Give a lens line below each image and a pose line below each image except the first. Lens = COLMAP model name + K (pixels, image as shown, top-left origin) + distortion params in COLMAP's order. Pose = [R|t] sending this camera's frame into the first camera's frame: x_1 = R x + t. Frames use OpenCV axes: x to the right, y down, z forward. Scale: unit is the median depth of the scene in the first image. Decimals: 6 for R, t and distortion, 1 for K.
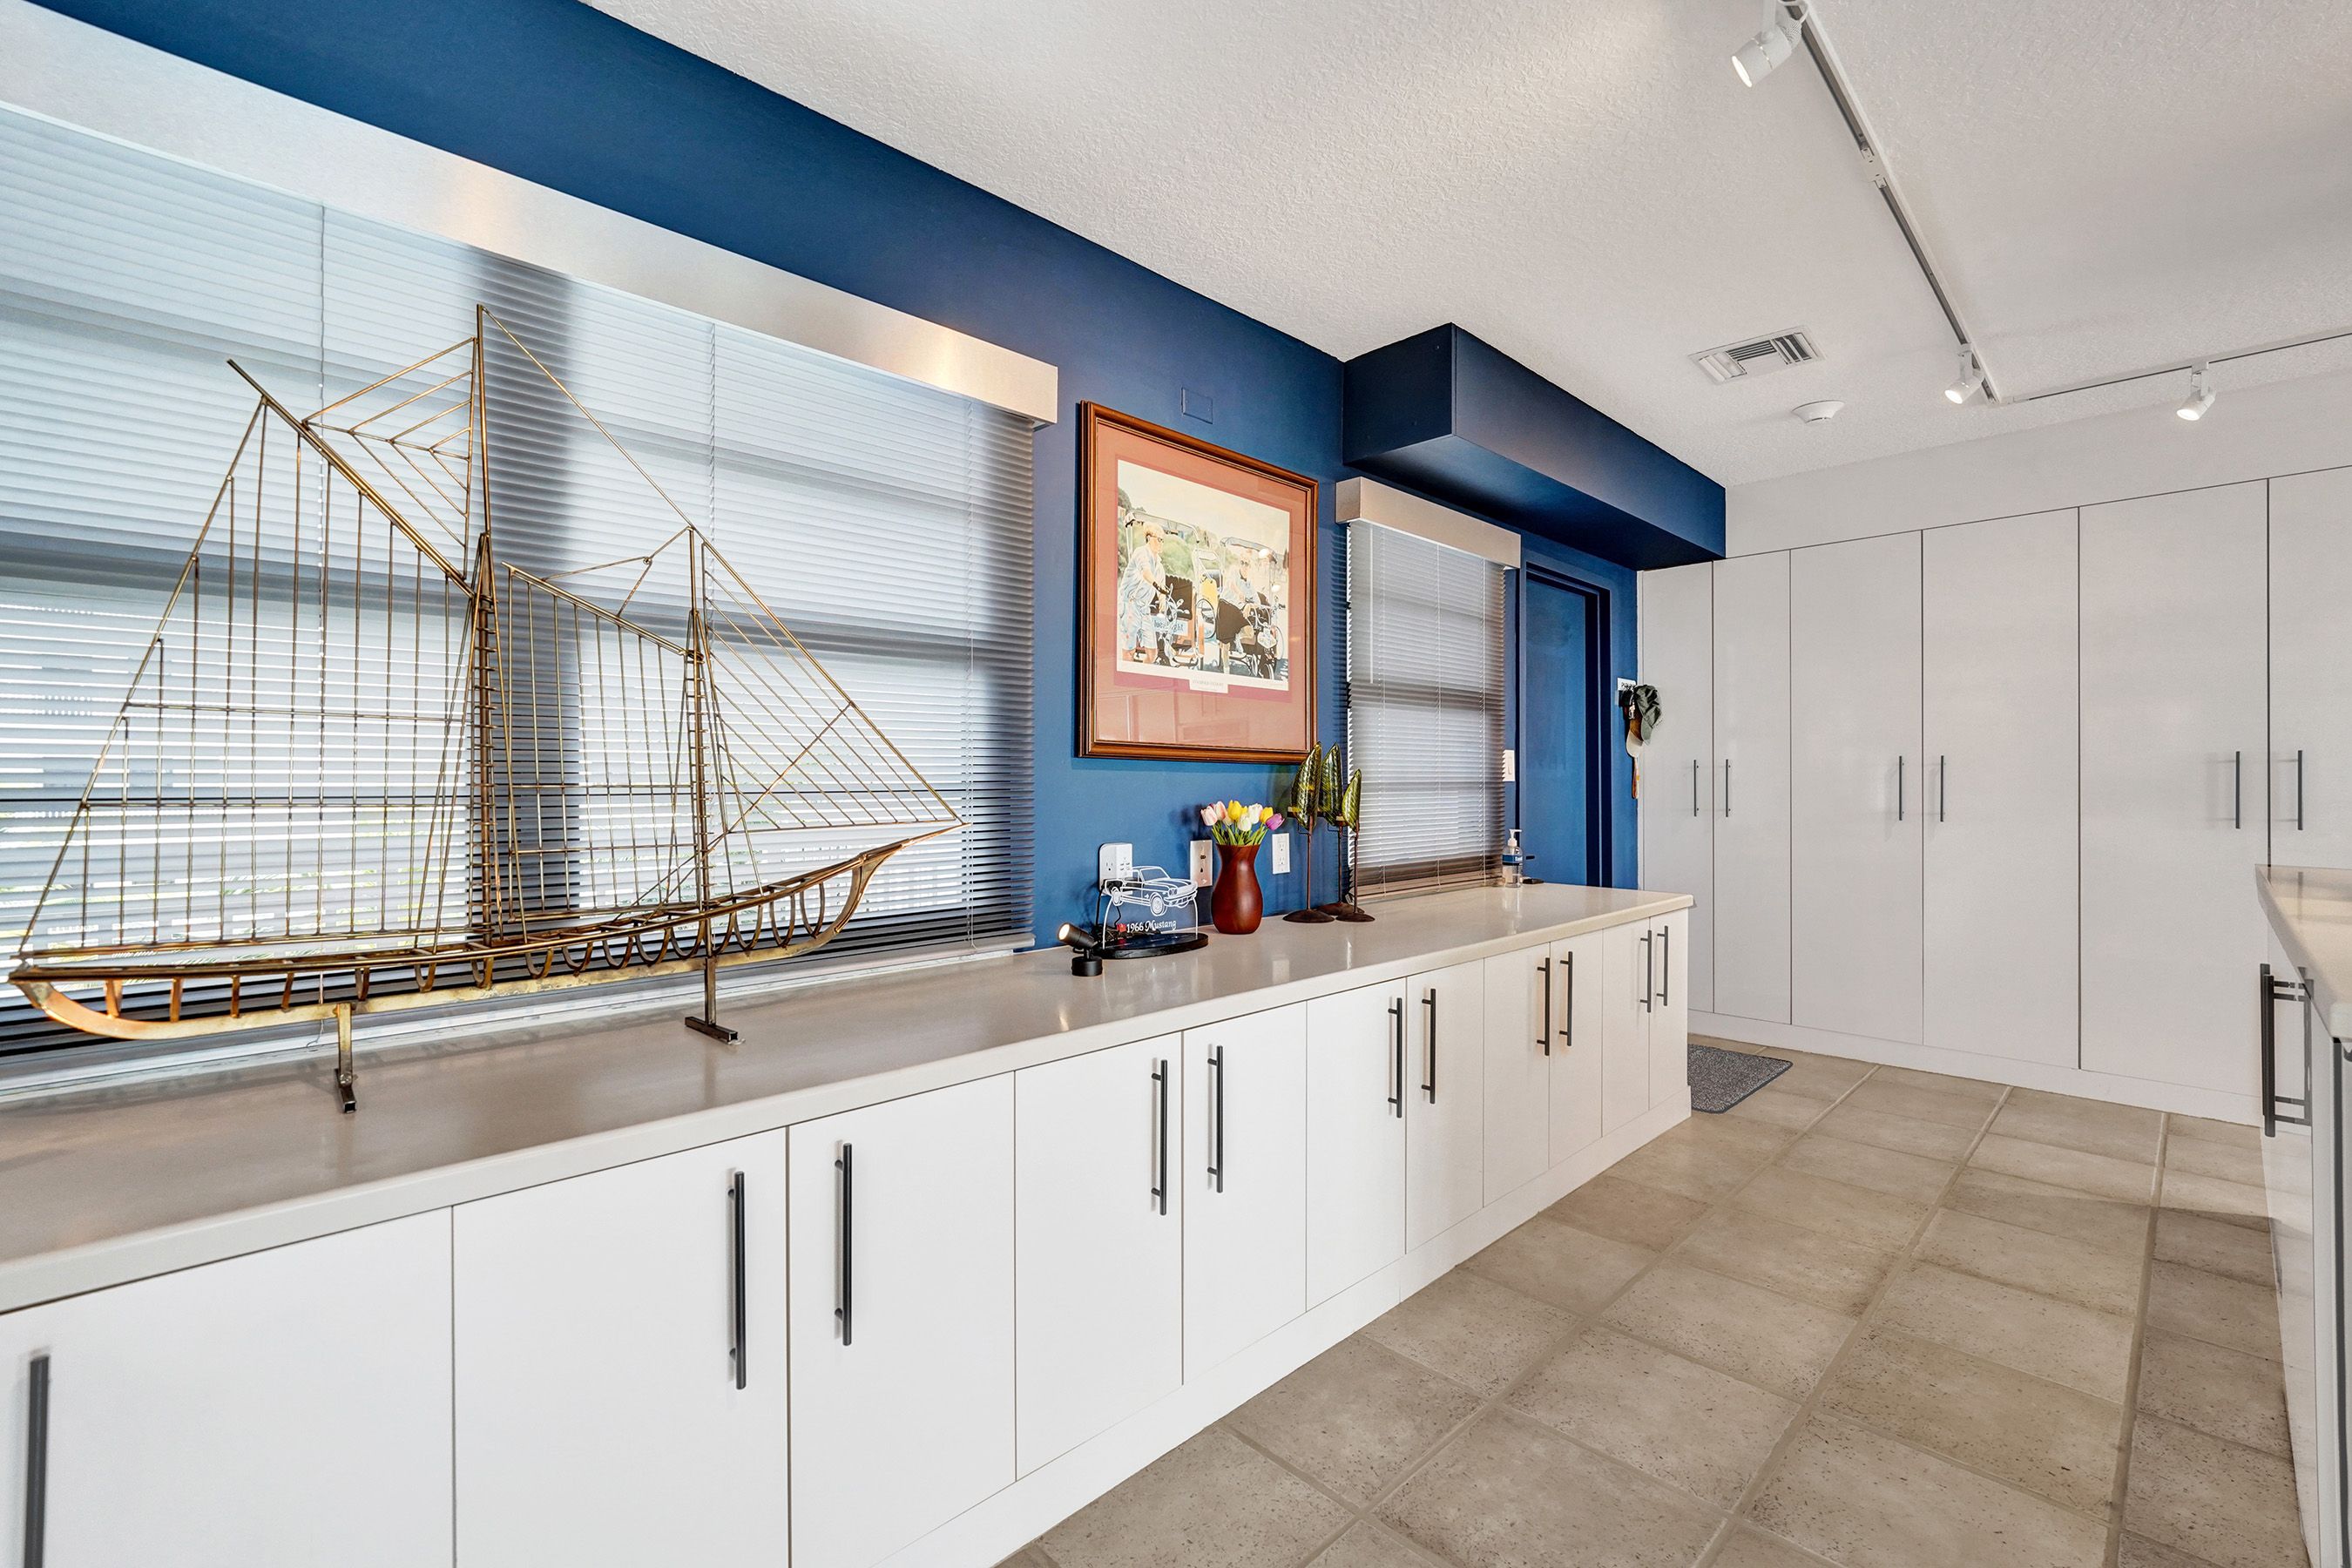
lens RADIAL K [[984.9, 0, 1166.3], [0, 984.9, 780.2], [0, 0, 1]] dist [-0.003796, 0.000006]
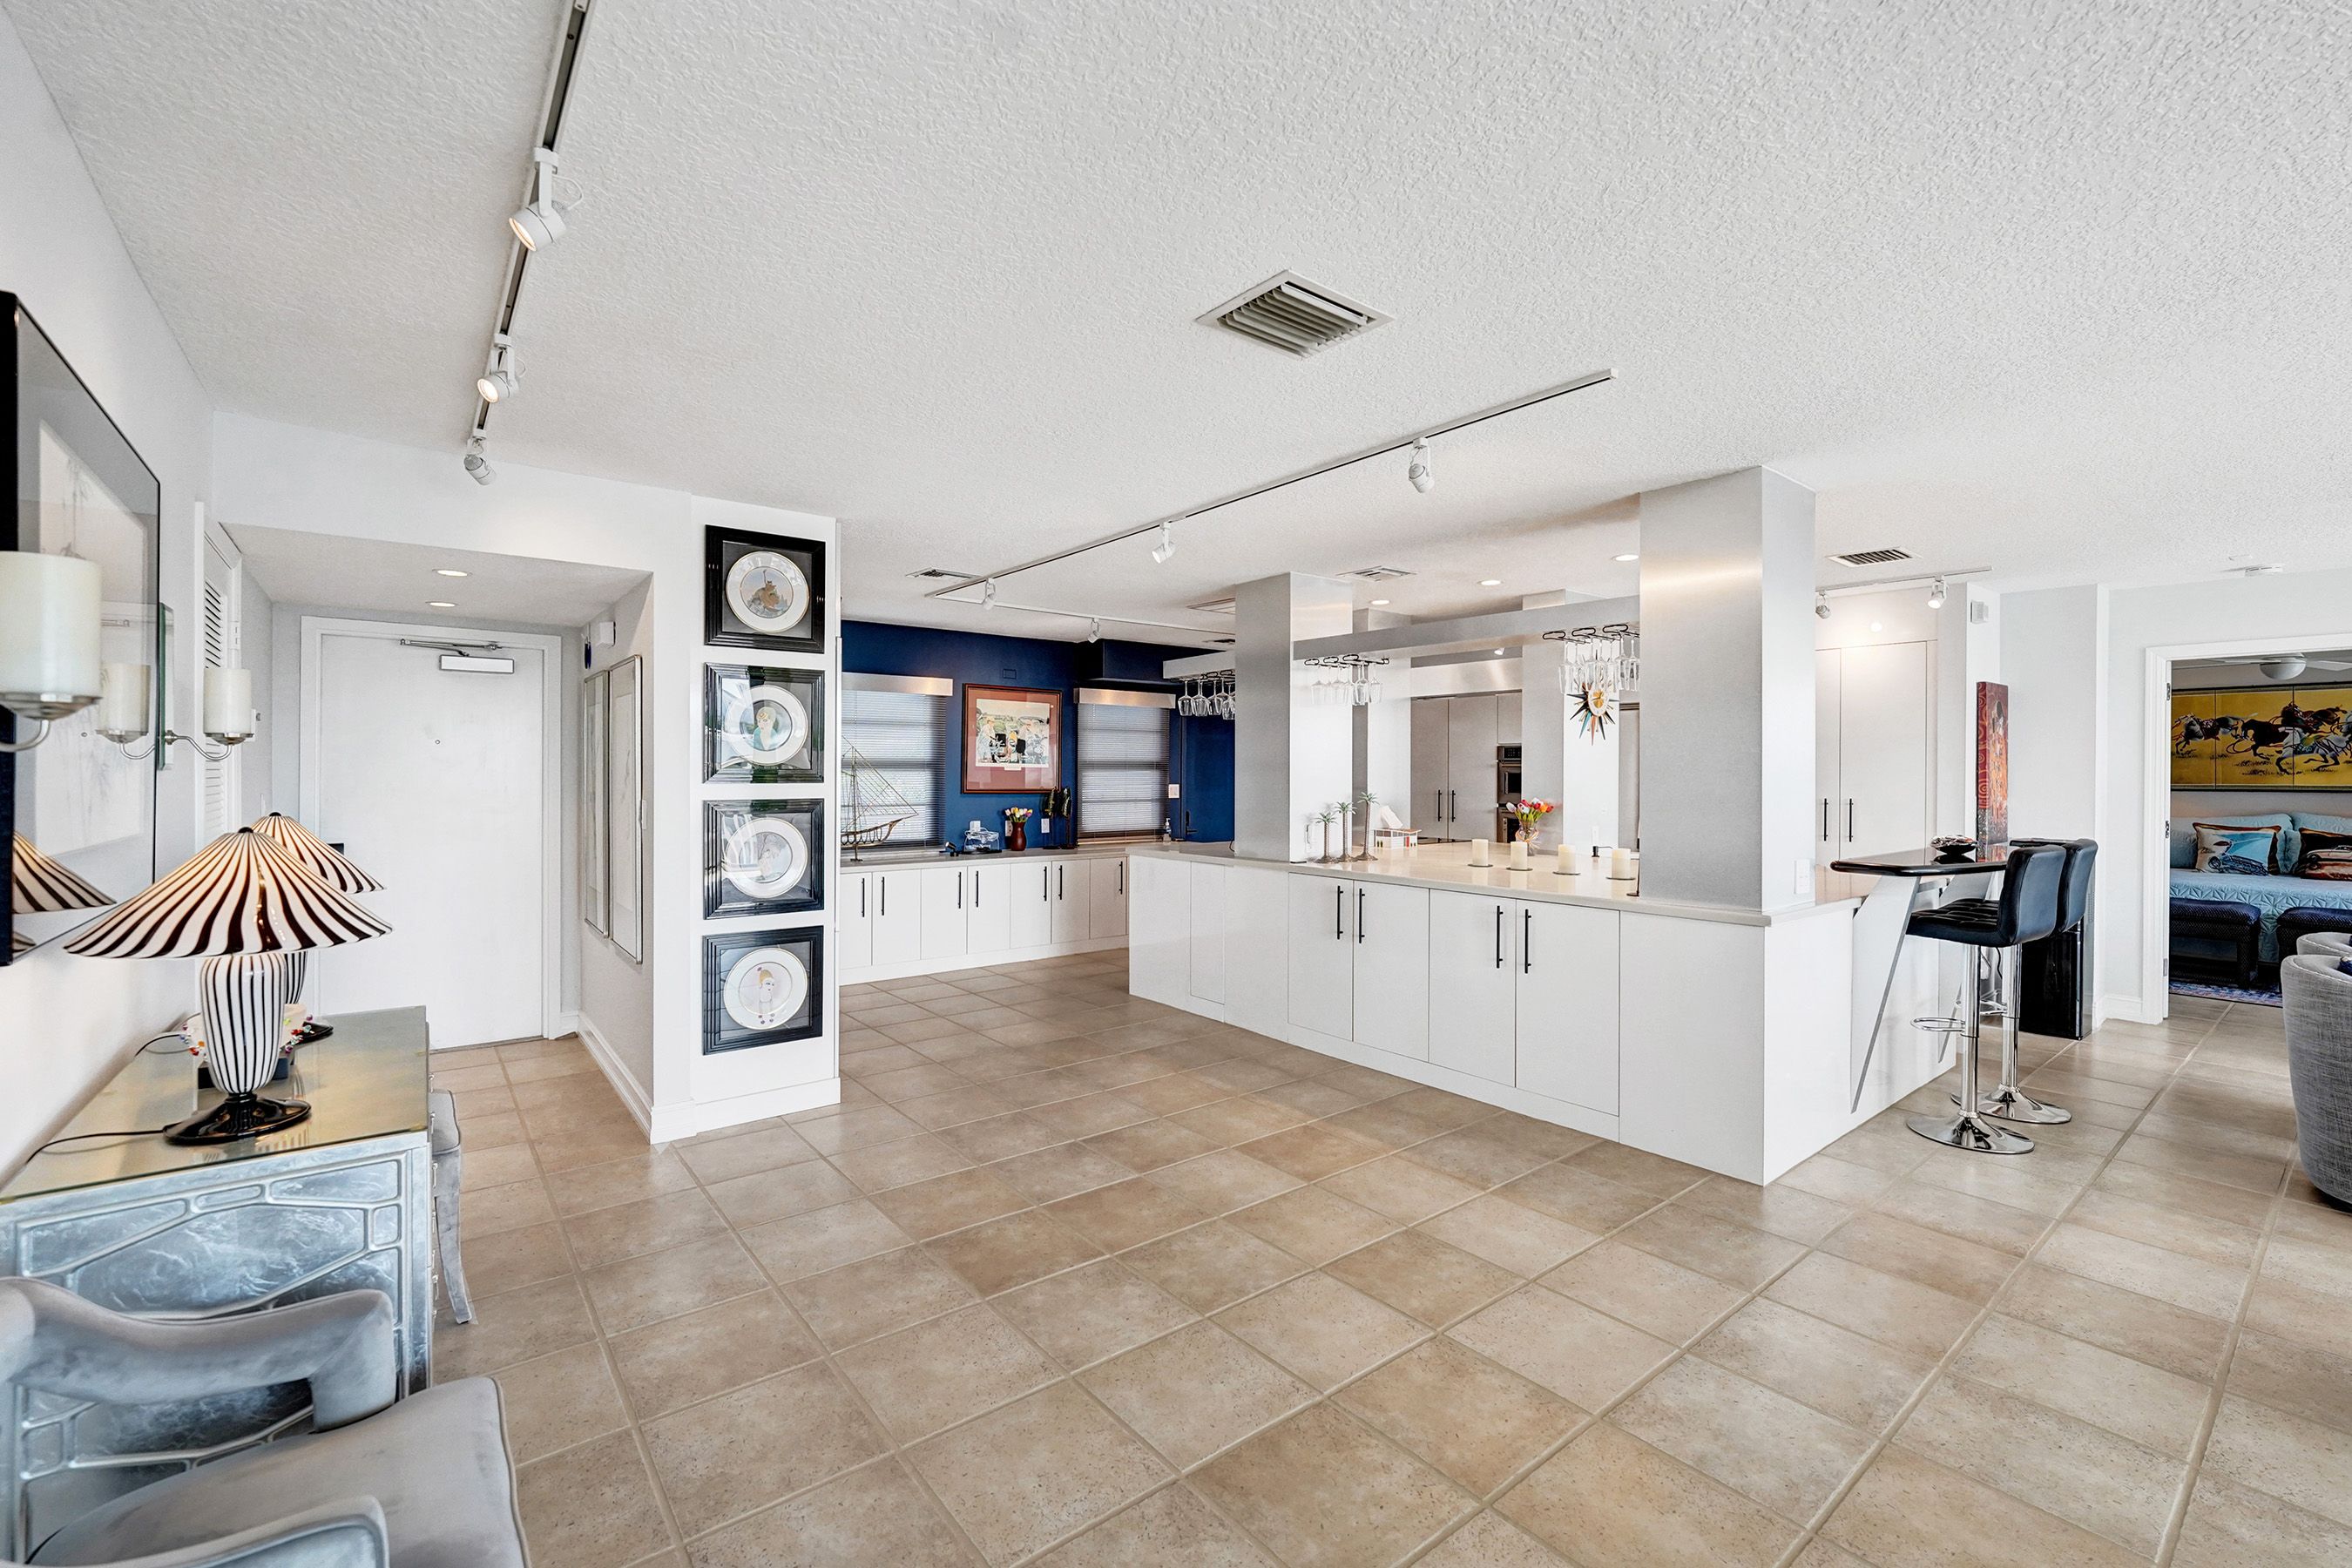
lens RADIAL K [[989.4, 0, 1174.3], [0, 989.4, 770.1], [0, 0, 1]] dist [-0.010175, 0.004952]
pose [[0.996600, 0.005763, -0.082186, 0.801255], [-0.005831, 0.999983, -0.000594, -0.094677], [0.082181, 0.001071, 0.996617, -2.000425]]
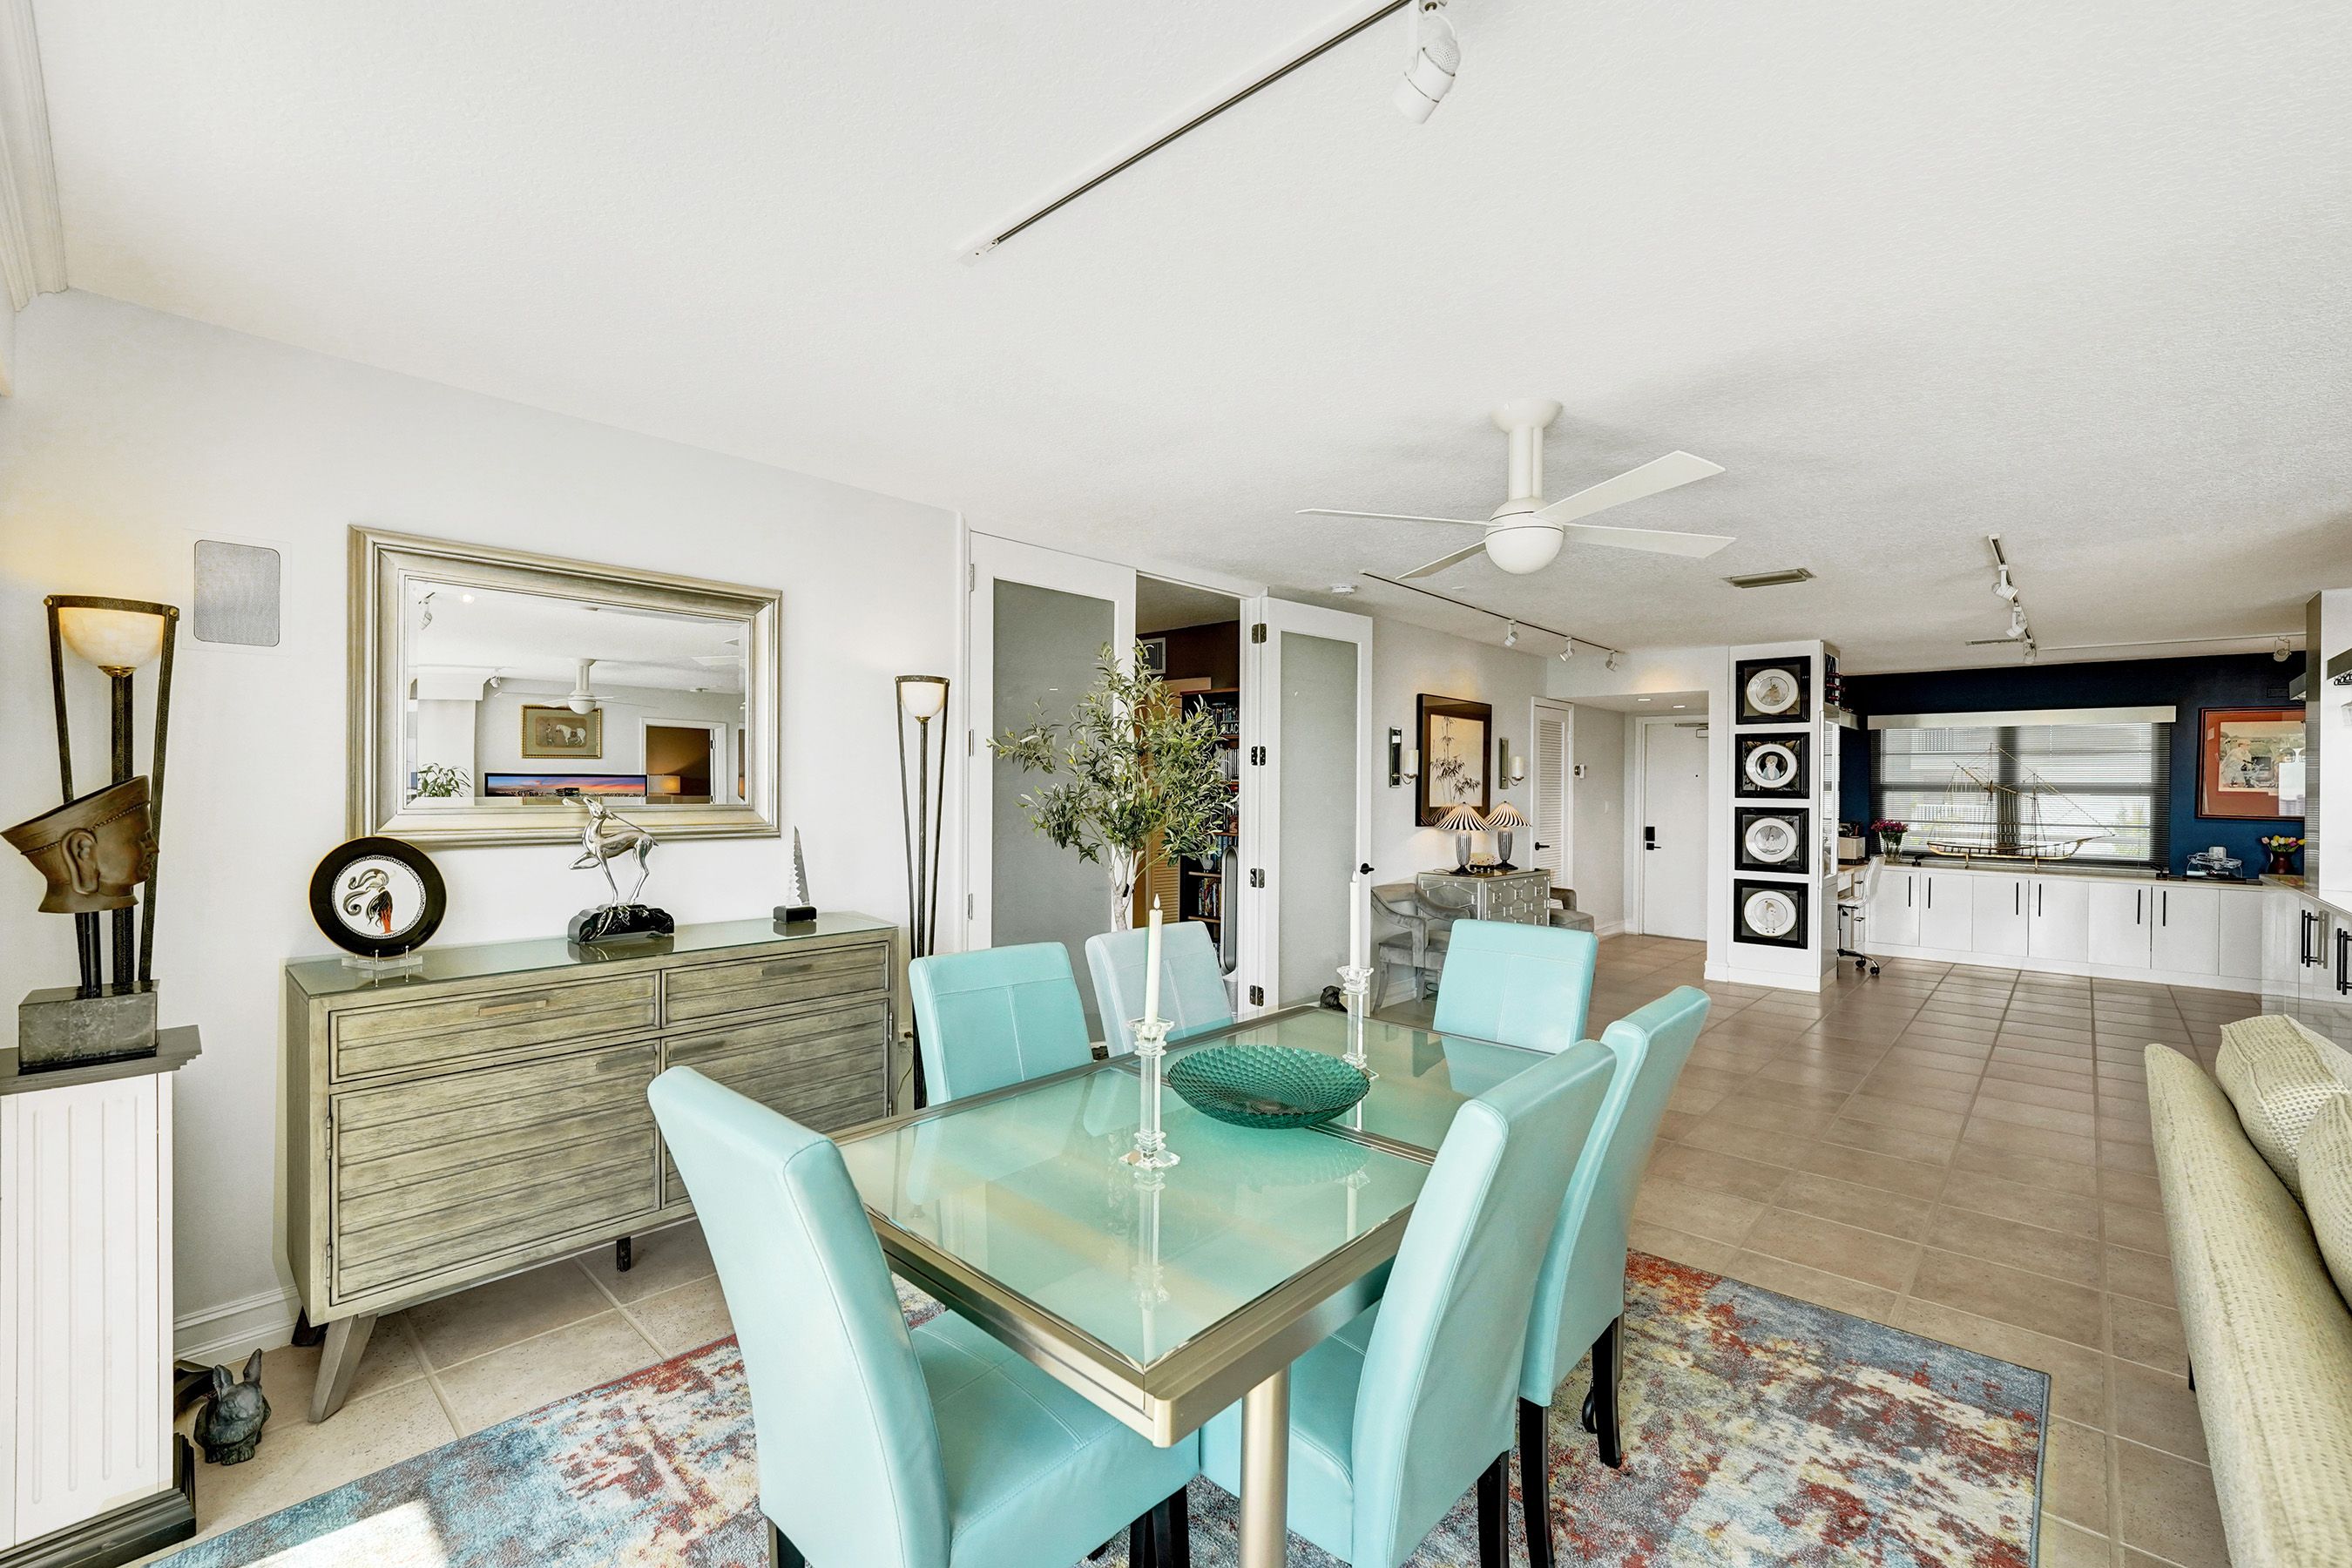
lens RADIAL K [[995.4, 0, 1175.2], [0, 995.4, 801.6], [0, 0, 1]] dist [-0.004604, -0.000099]
pose [[0.073472, 0.016994, -0.997152, 2.668184], [-0.009161, 0.999824, 0.016365, -0.092820], [0.997255, 0.007932, 0.073615, -2.374681]]
